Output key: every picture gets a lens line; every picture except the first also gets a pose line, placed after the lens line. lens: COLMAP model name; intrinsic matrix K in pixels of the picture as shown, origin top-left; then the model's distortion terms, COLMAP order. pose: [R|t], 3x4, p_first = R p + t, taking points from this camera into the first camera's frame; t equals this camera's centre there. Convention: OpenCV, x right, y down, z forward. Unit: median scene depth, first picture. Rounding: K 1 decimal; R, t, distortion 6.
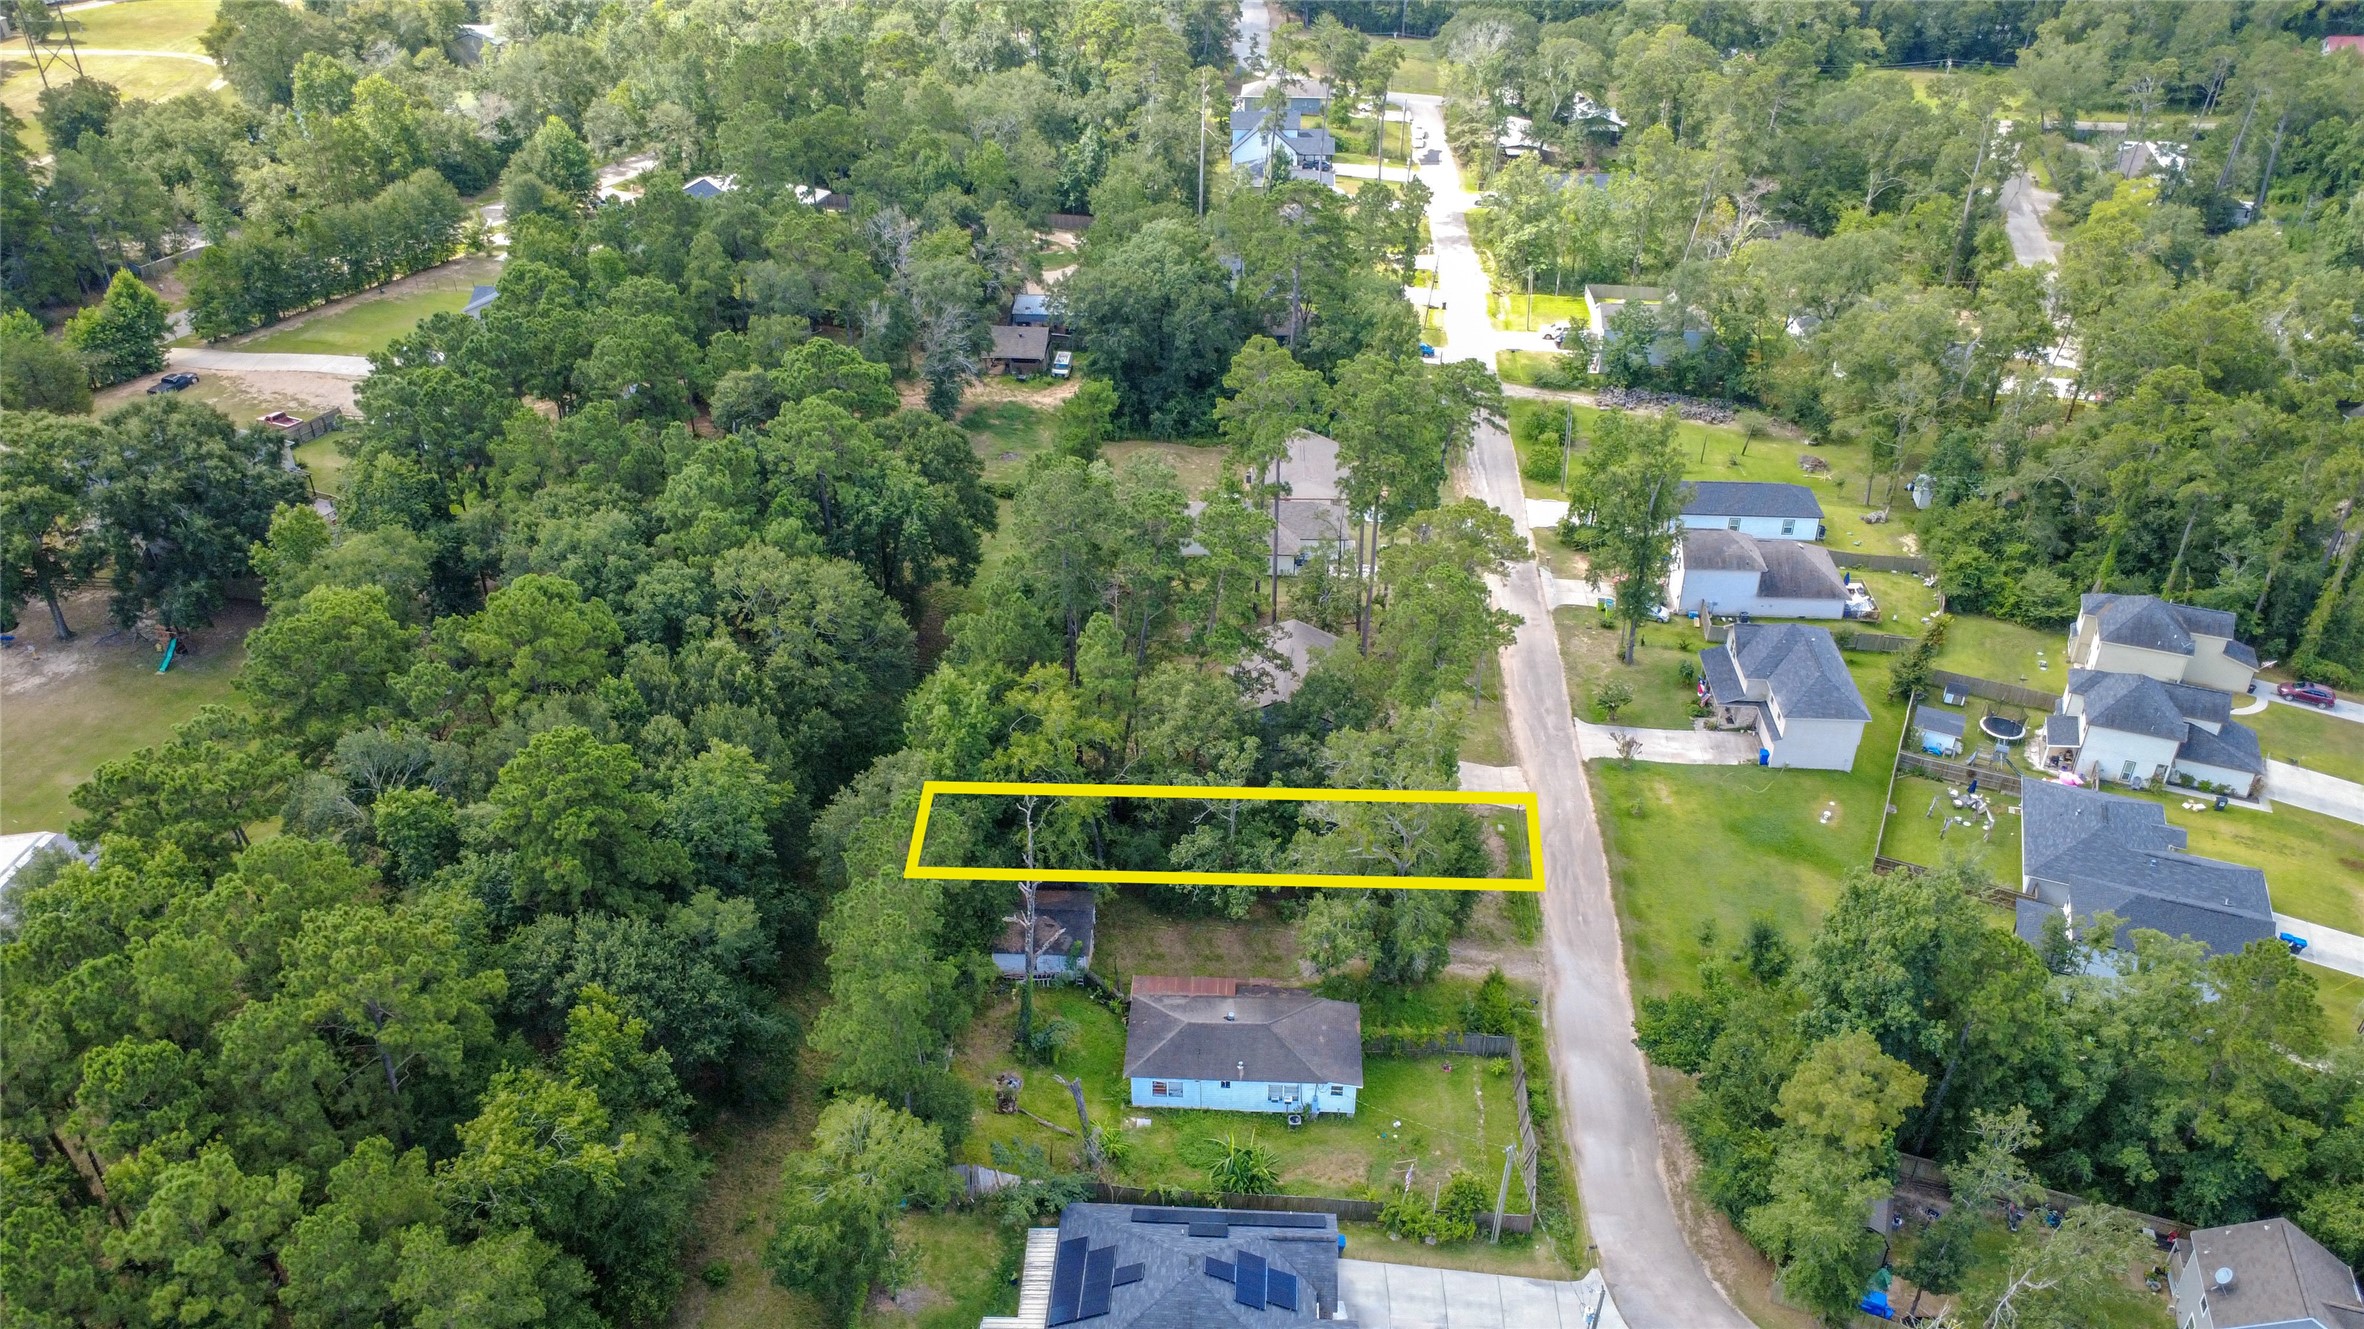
lens RADIAL K [[1722.8, 0, 1182.0], [0, 1722.8, 664.5], [0, 0, 1]] dist [0.000394, 0.001025]
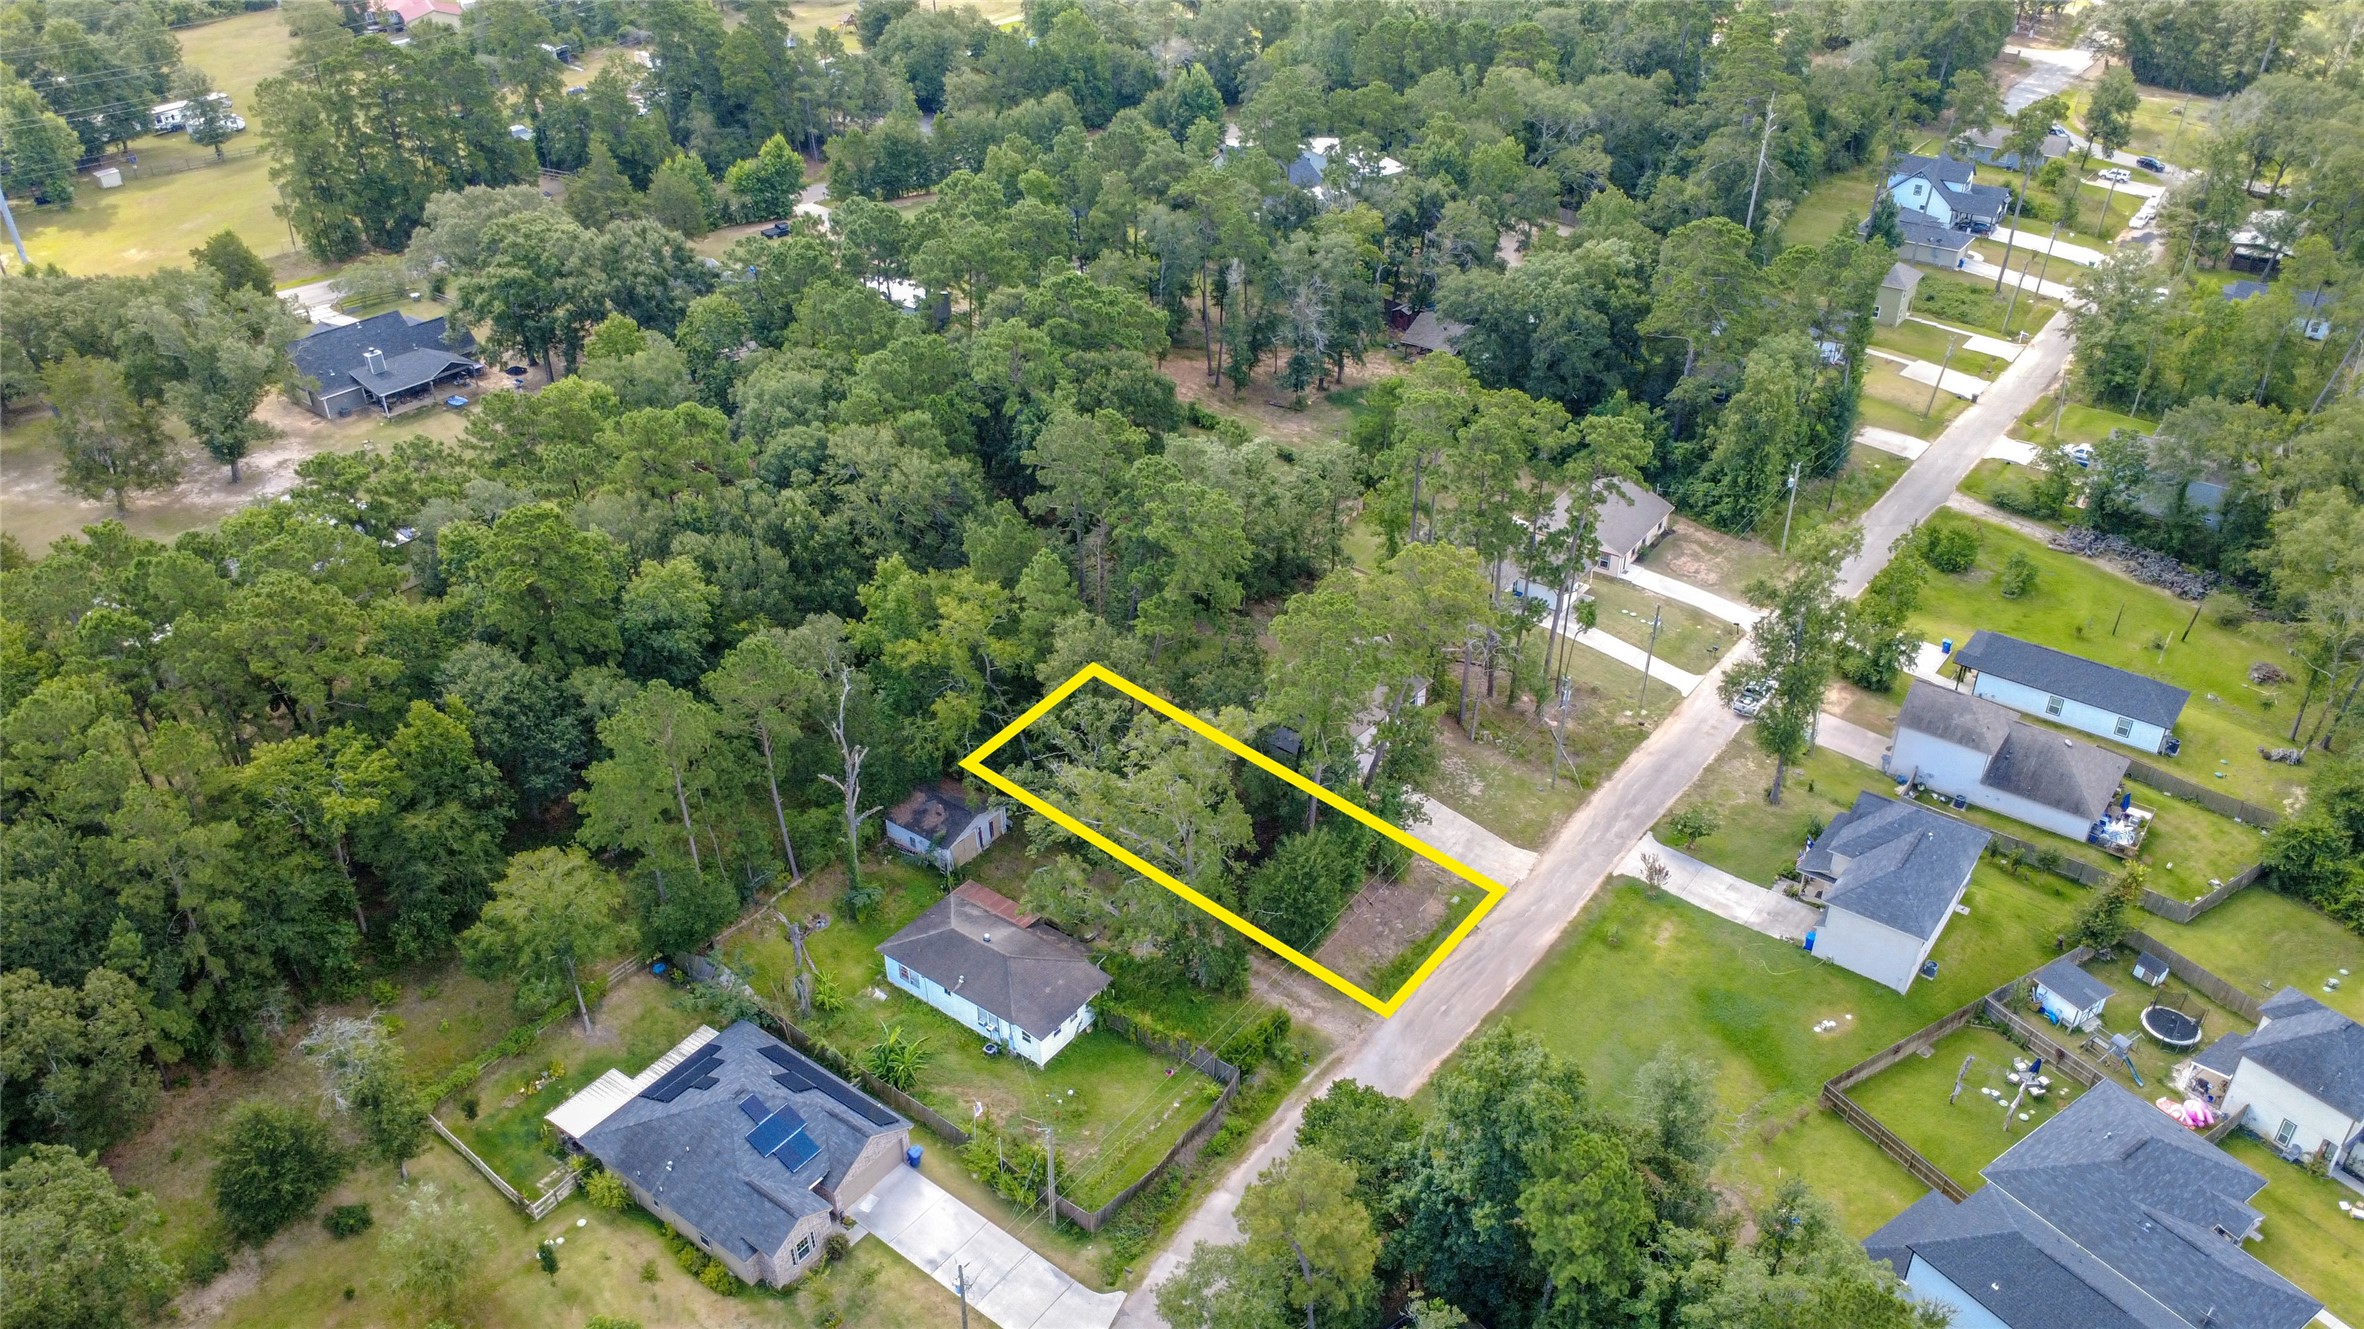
lens RADIAL K [[1722.8, 0, 1182.0], [0, 1722.8, 664.5], [0, 0, 1]] dist [0.000394, 0.001025]
pose [[0.830832, 0.286813, -0.476924, 0.419825], [-0.283827, 0.955517, 0.080185, -0.054682], [0.478707, 0.068744, 0.875280, 0.081404]]
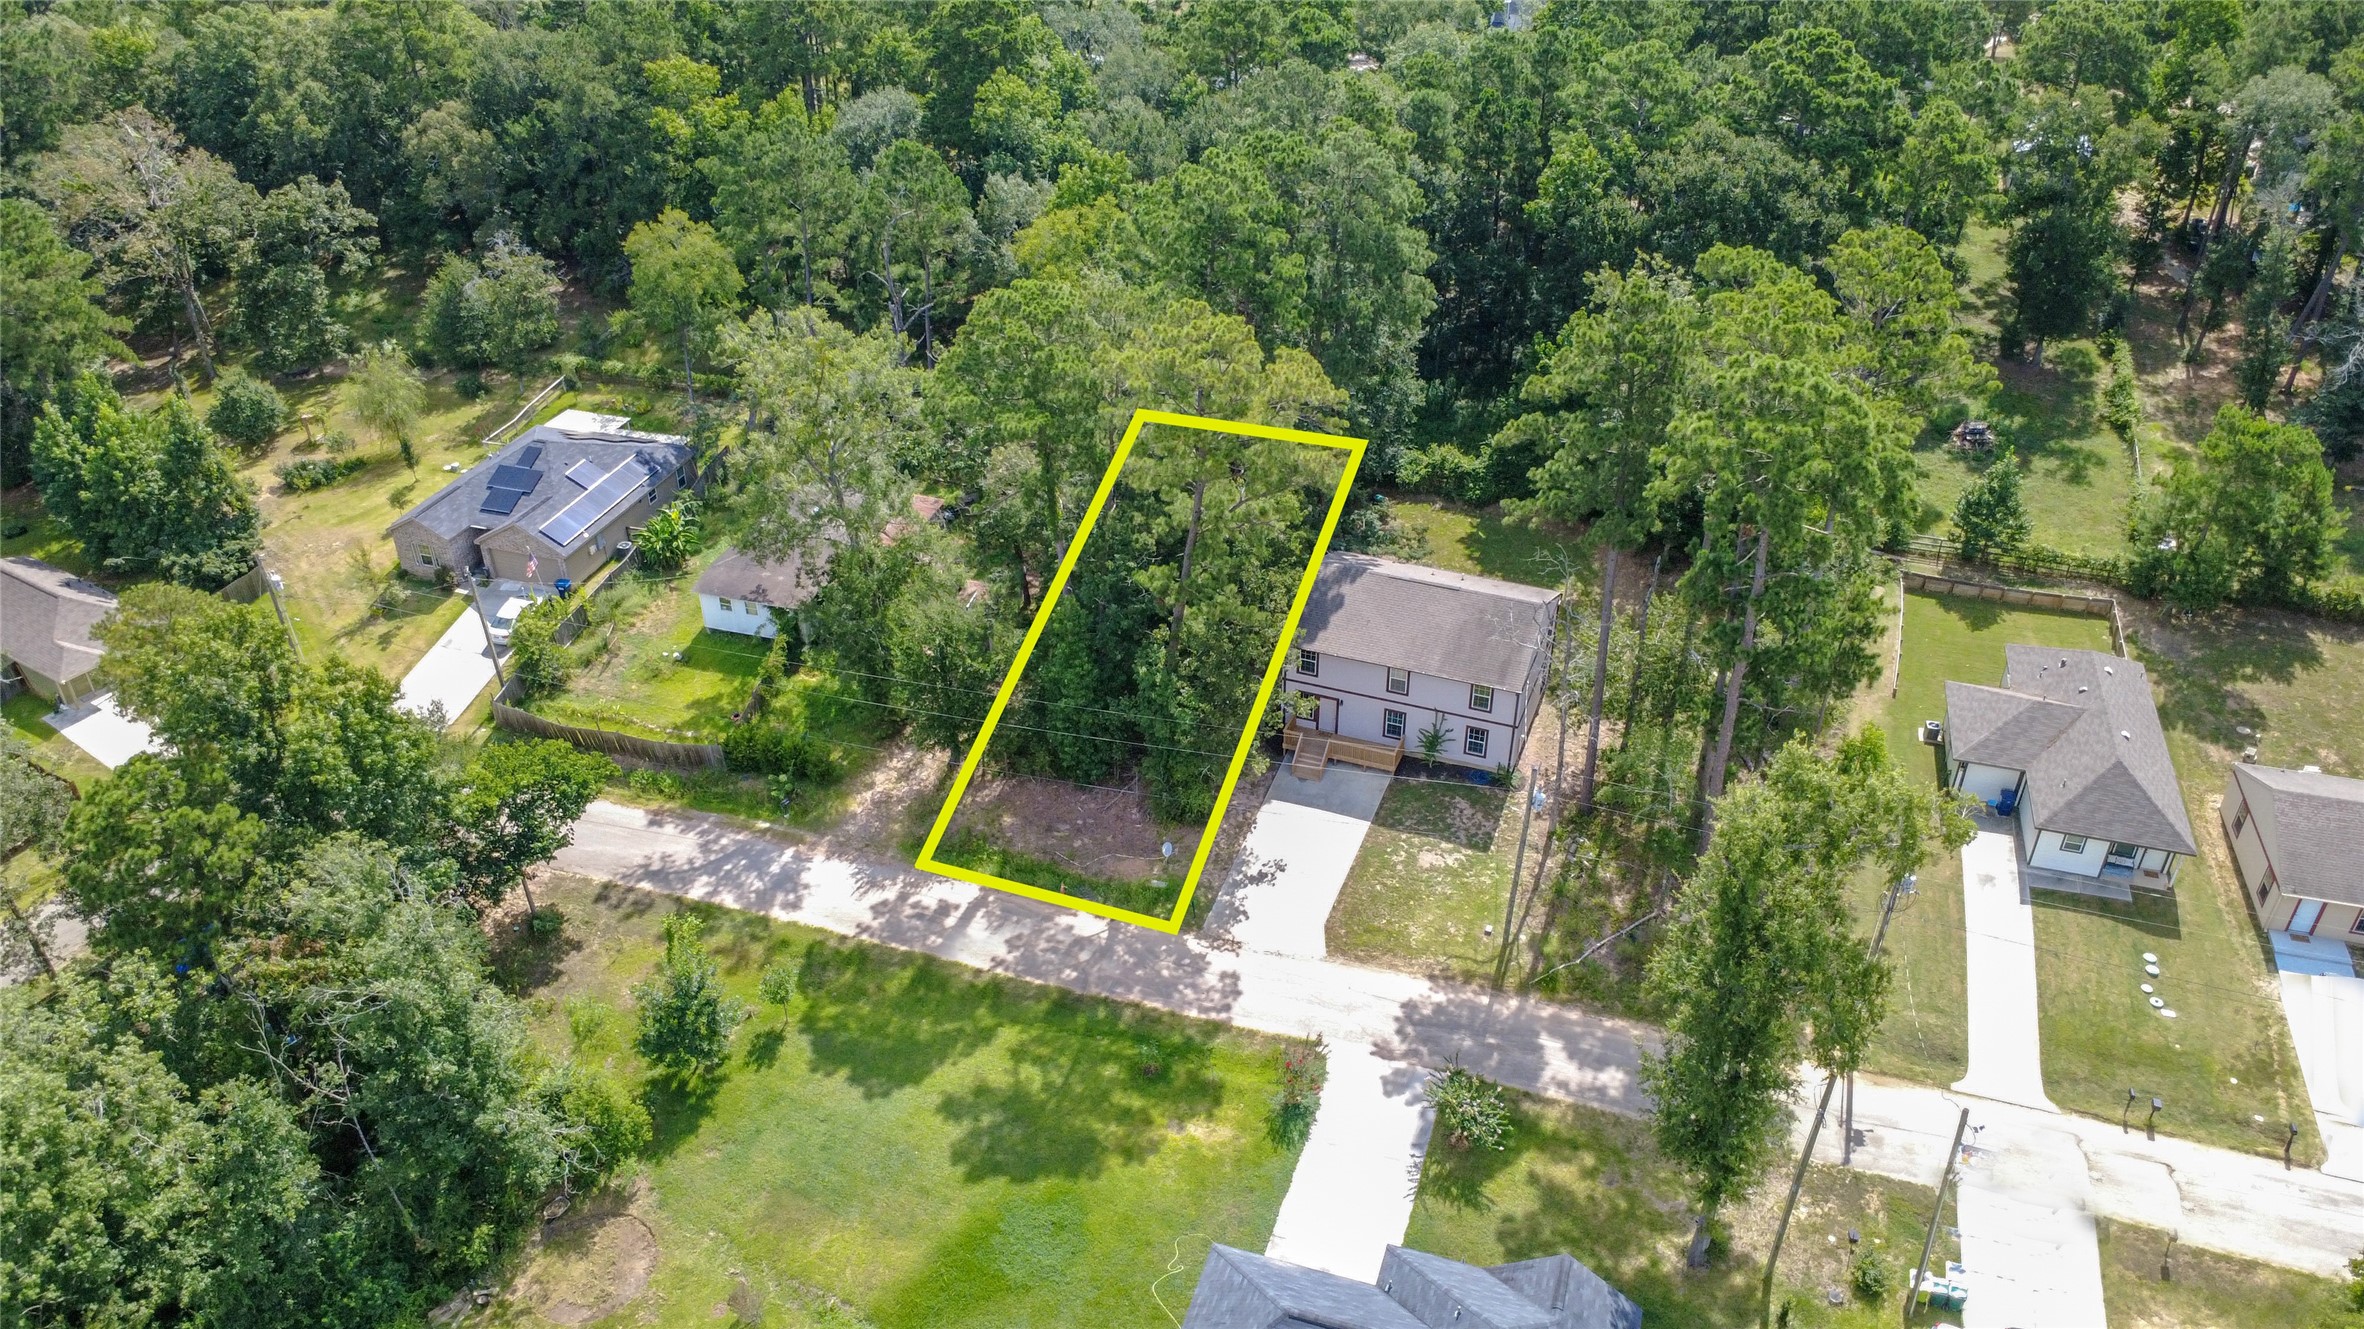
lens RADIAL K [[1722.8, 0, 1182.0], [0, 1722.8, 664.5], [0, 0, 1]] dist [0.000394, 0.001025]
pose [[-0.243558, 0.532385, -0.810707, 0.572496], [-0.508076, 0.641974, 0.574219, -0.282217], [0.826159, 0.551756, 0.114134, 0.788779]]
